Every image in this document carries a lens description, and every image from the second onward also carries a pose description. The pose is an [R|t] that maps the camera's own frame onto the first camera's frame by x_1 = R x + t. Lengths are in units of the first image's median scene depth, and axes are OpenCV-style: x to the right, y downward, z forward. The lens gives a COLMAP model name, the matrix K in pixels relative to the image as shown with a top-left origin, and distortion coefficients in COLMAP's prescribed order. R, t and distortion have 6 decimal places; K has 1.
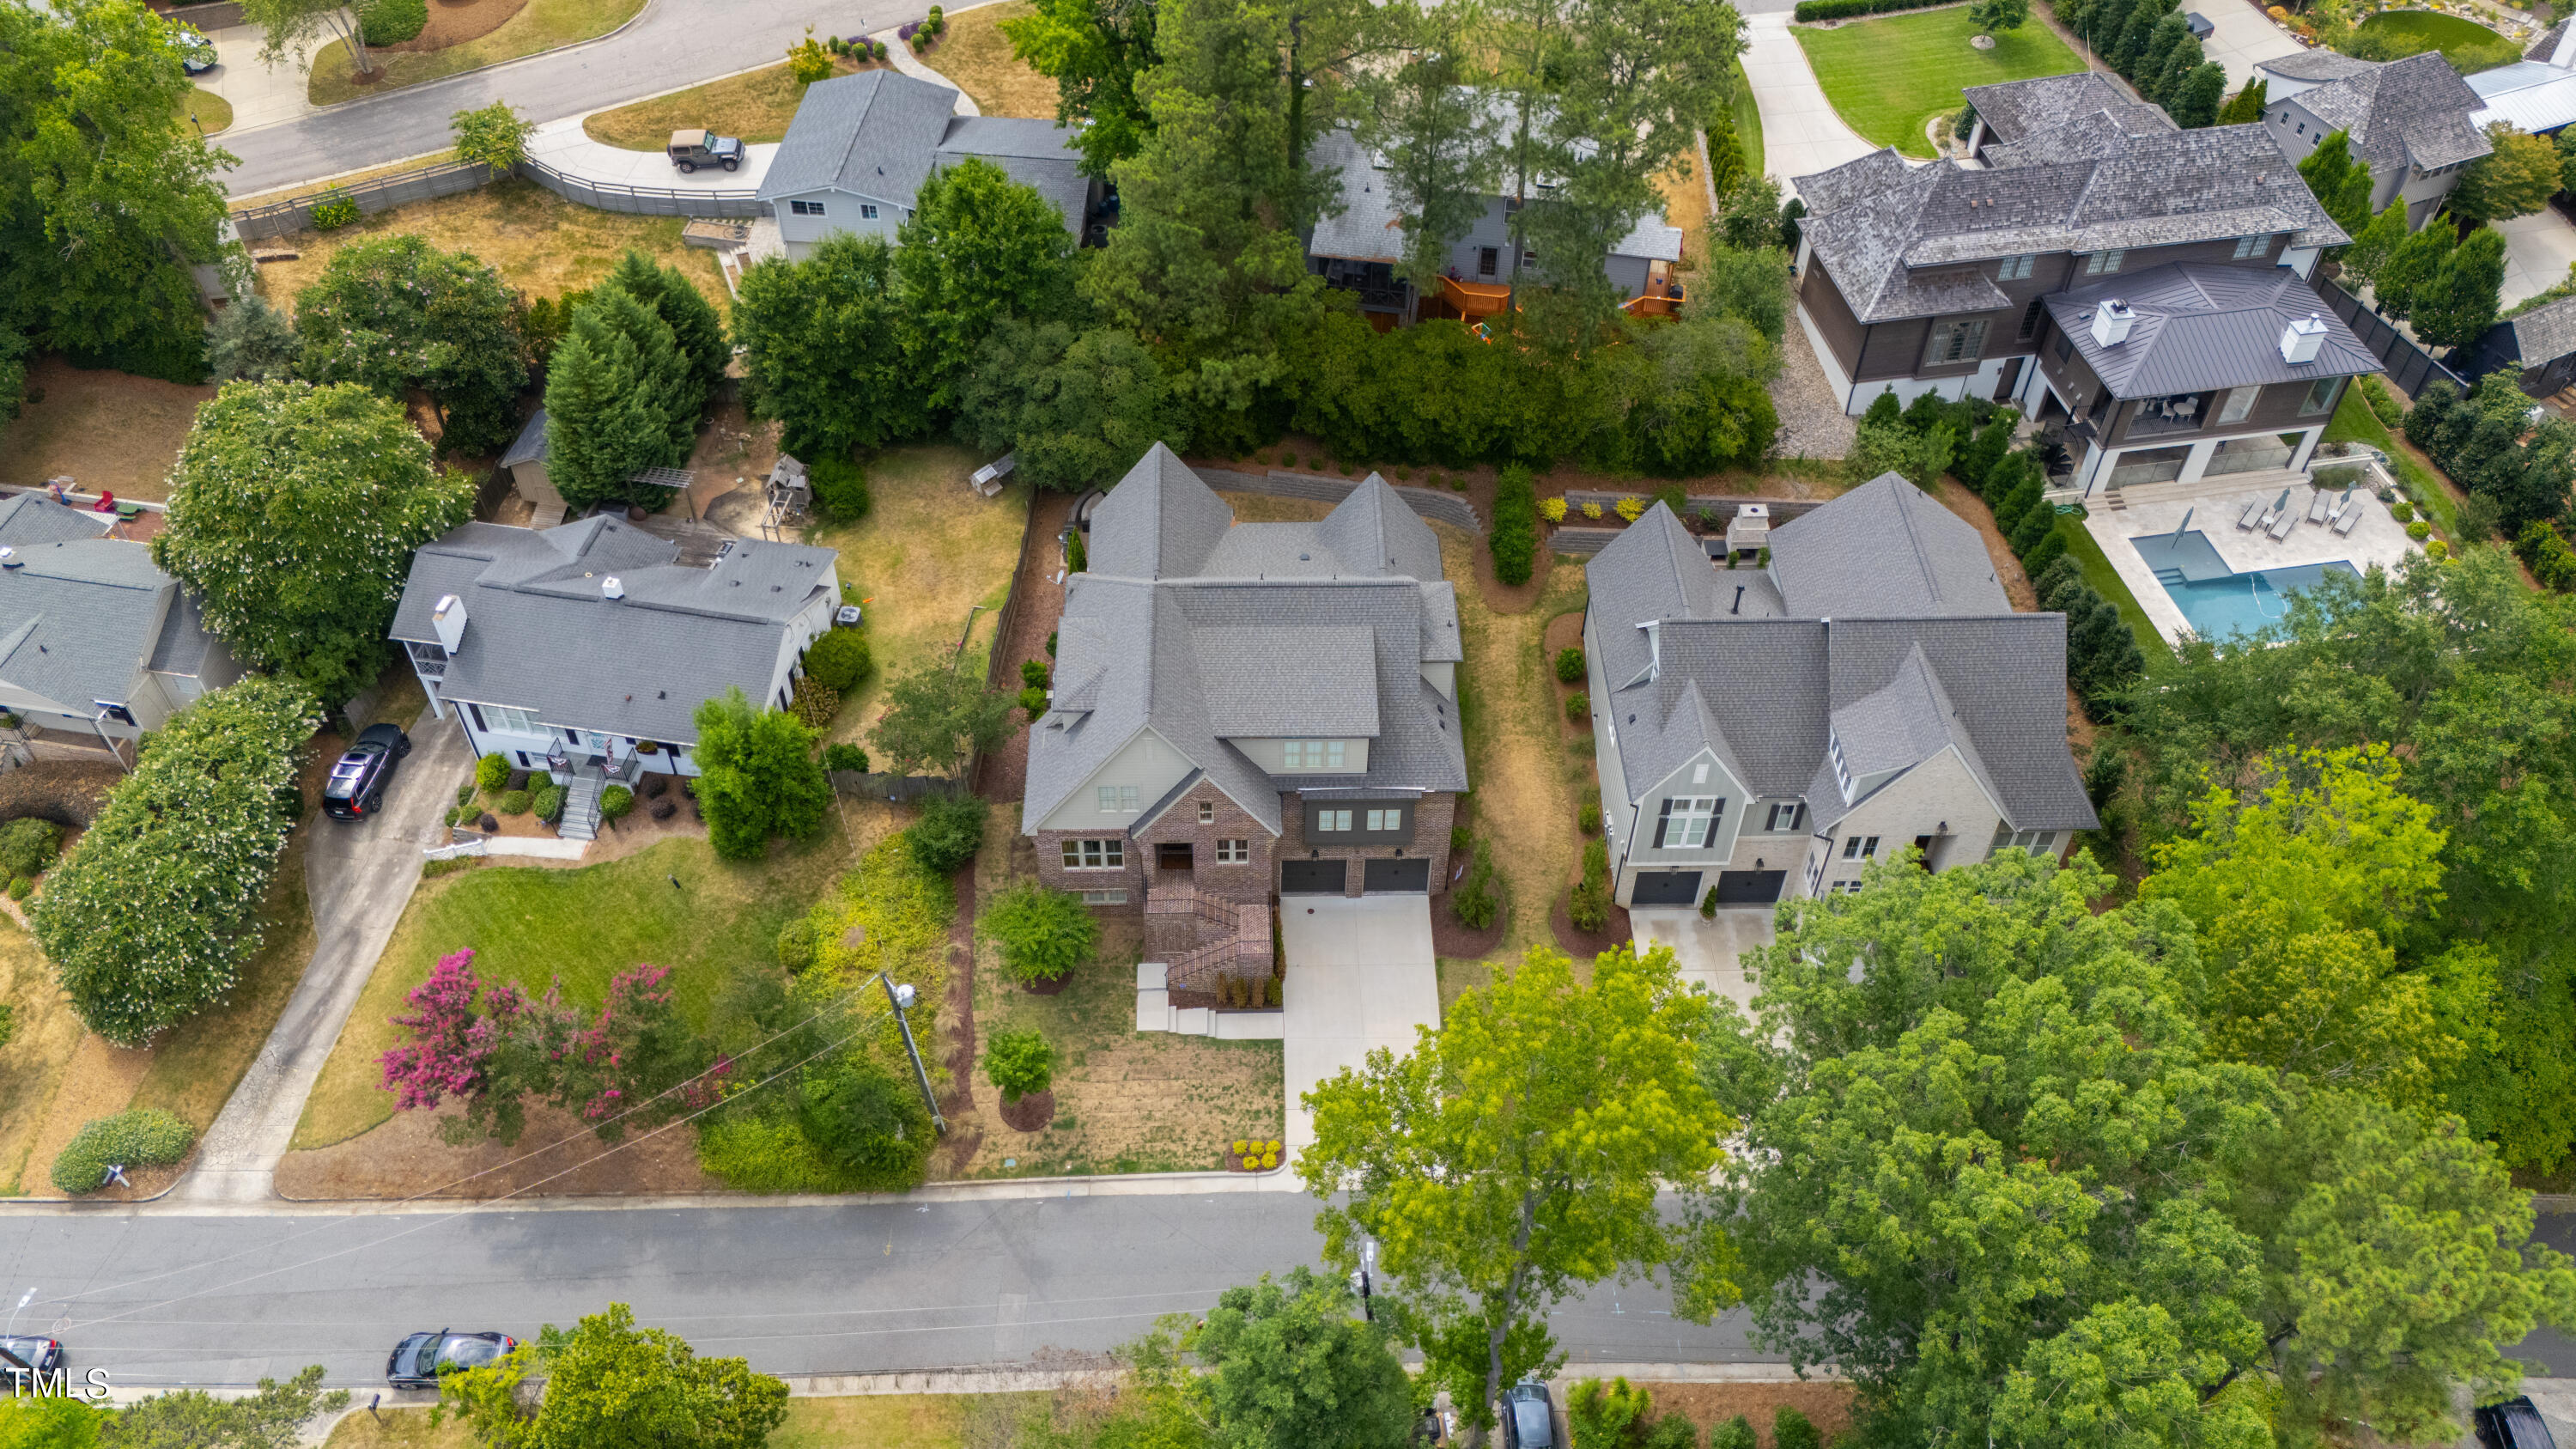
lens RADIAL K [[1972.7, 0, 1288.0], [0, 1972.7, 724.5], [0, 0, 1]] dist [0.101054, -0.189331]
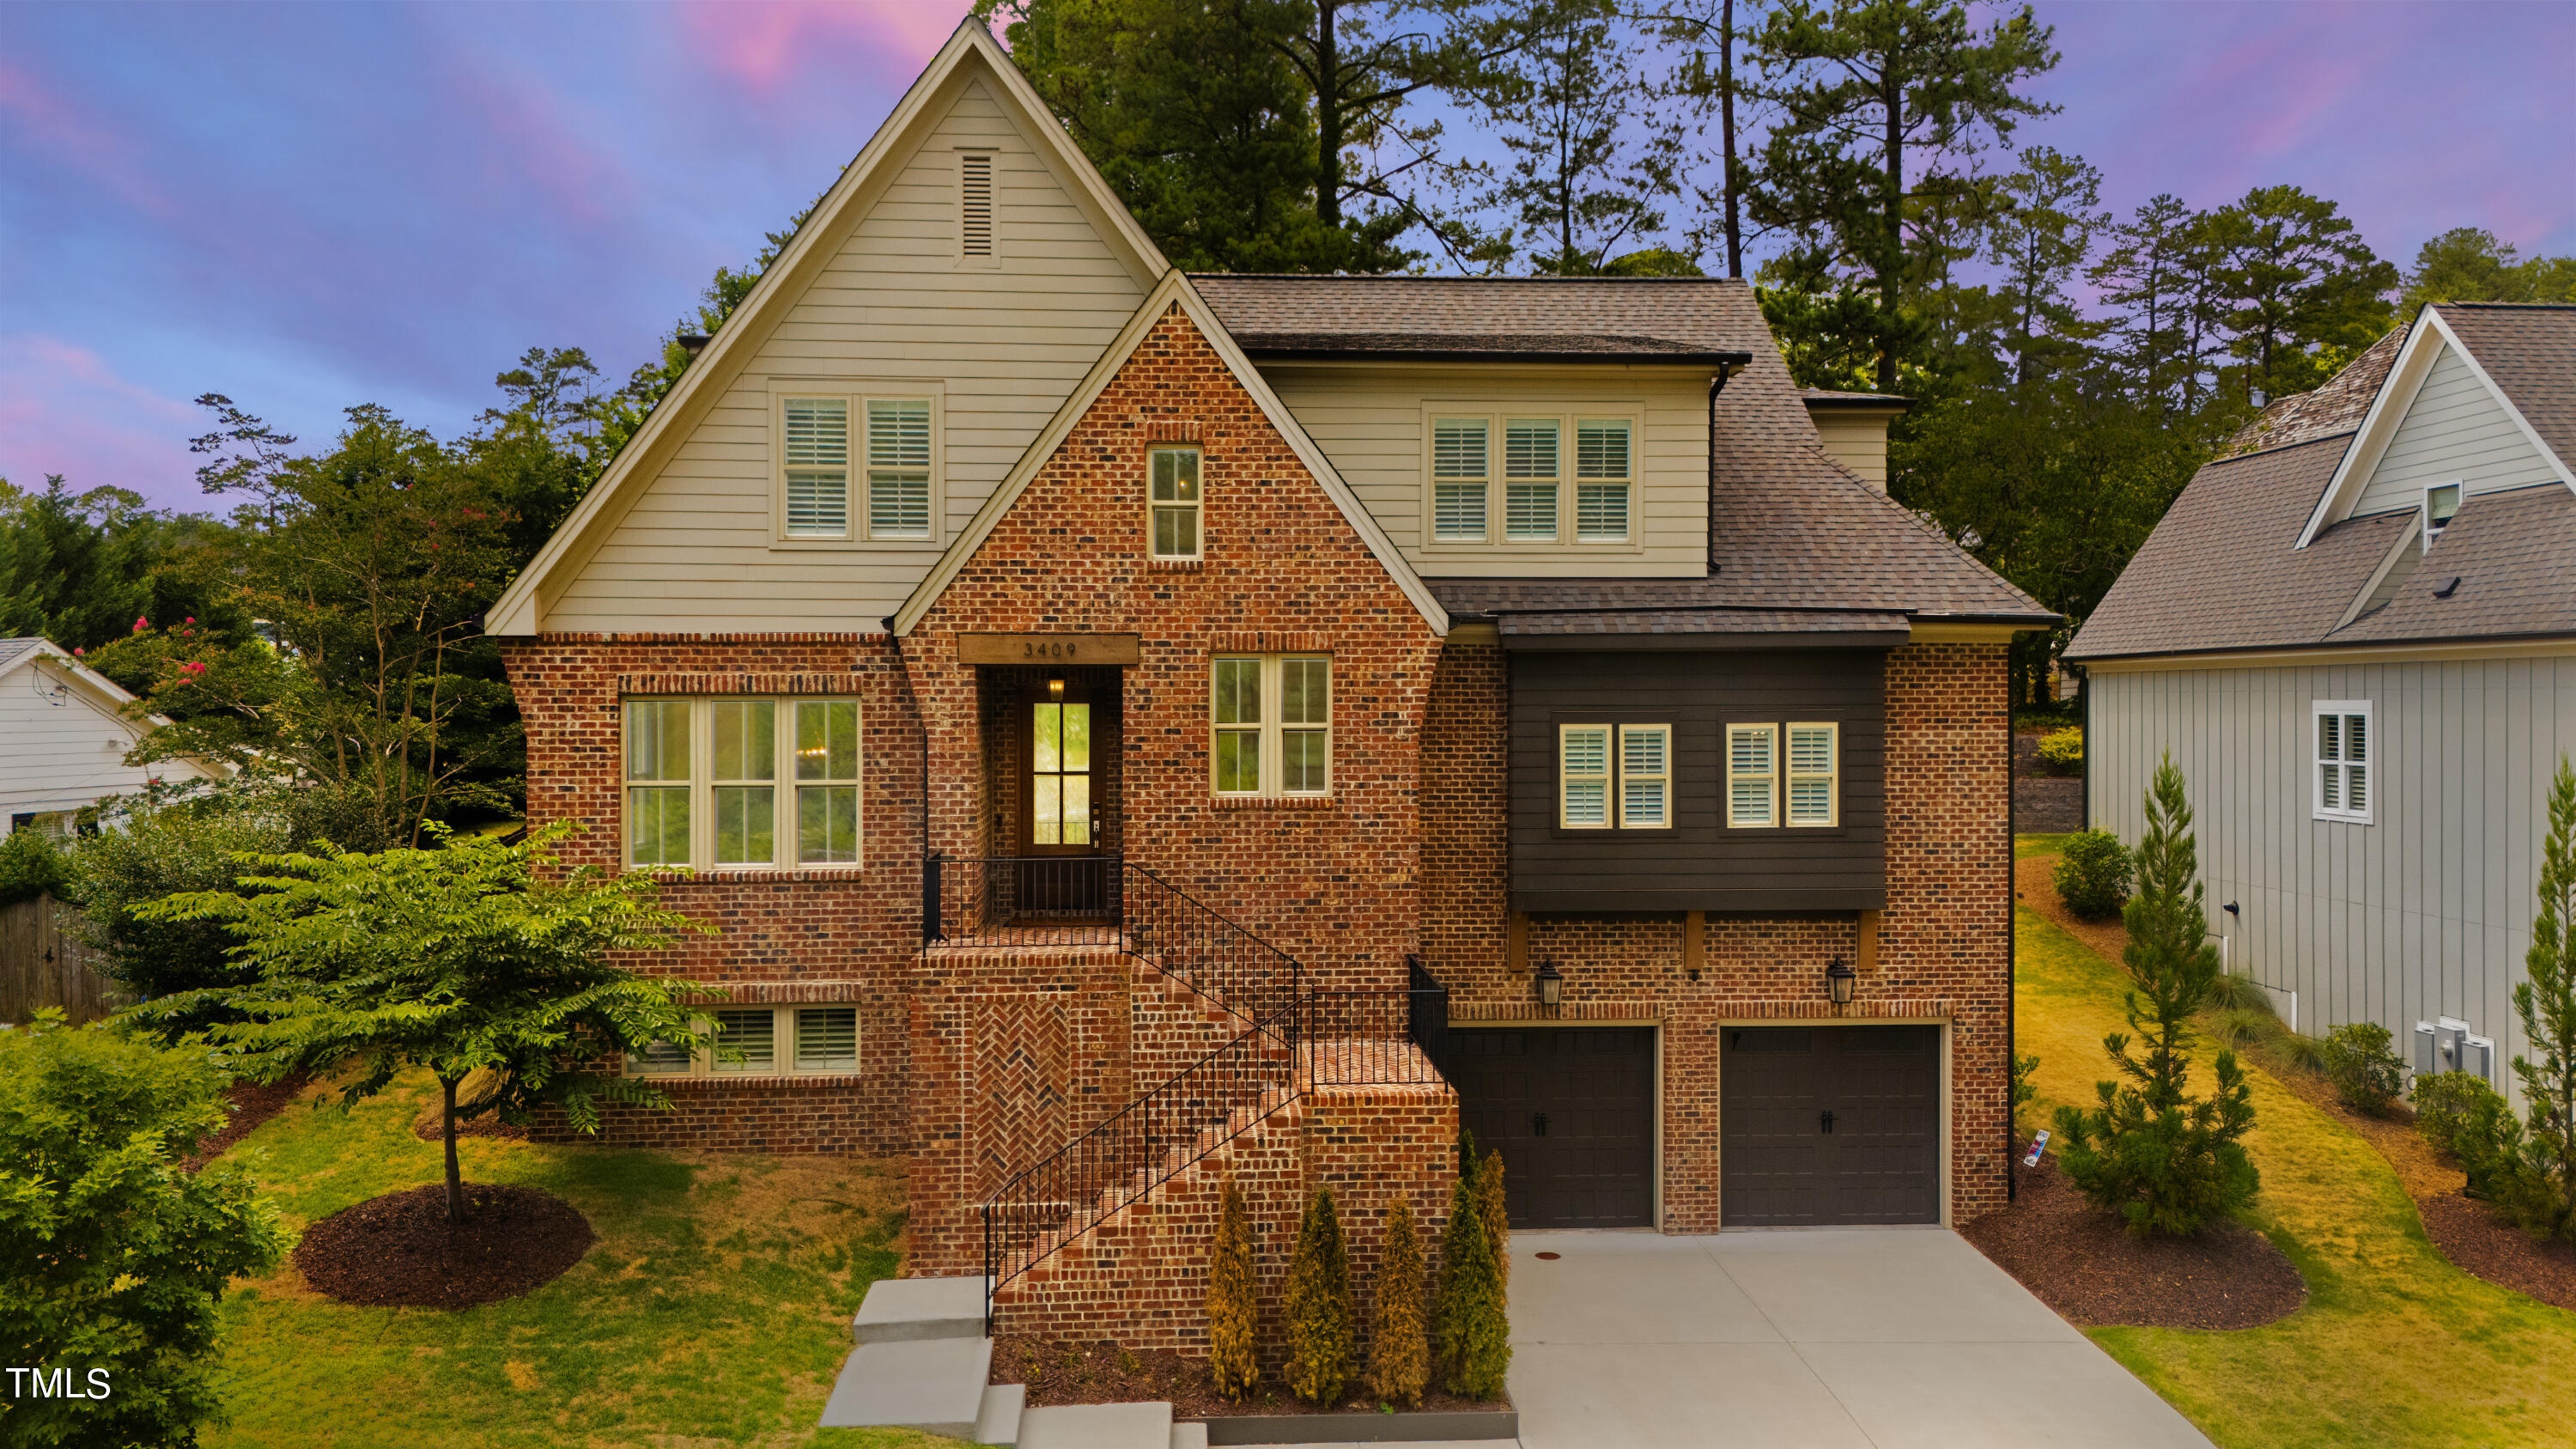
lens RADIAL K [[1922.4, 0, 1288.0], [0, 1922.4, 724.5], [0, 0, 1]] dist [0.188116, -0.486872]
pose [[0.999257, -0.014053, 0.035875, -0.033966], [0.035615, 0.692137, -0.720887, 0.244151], [-0.014700, 0.721629, 0.692124, 0.788152]]
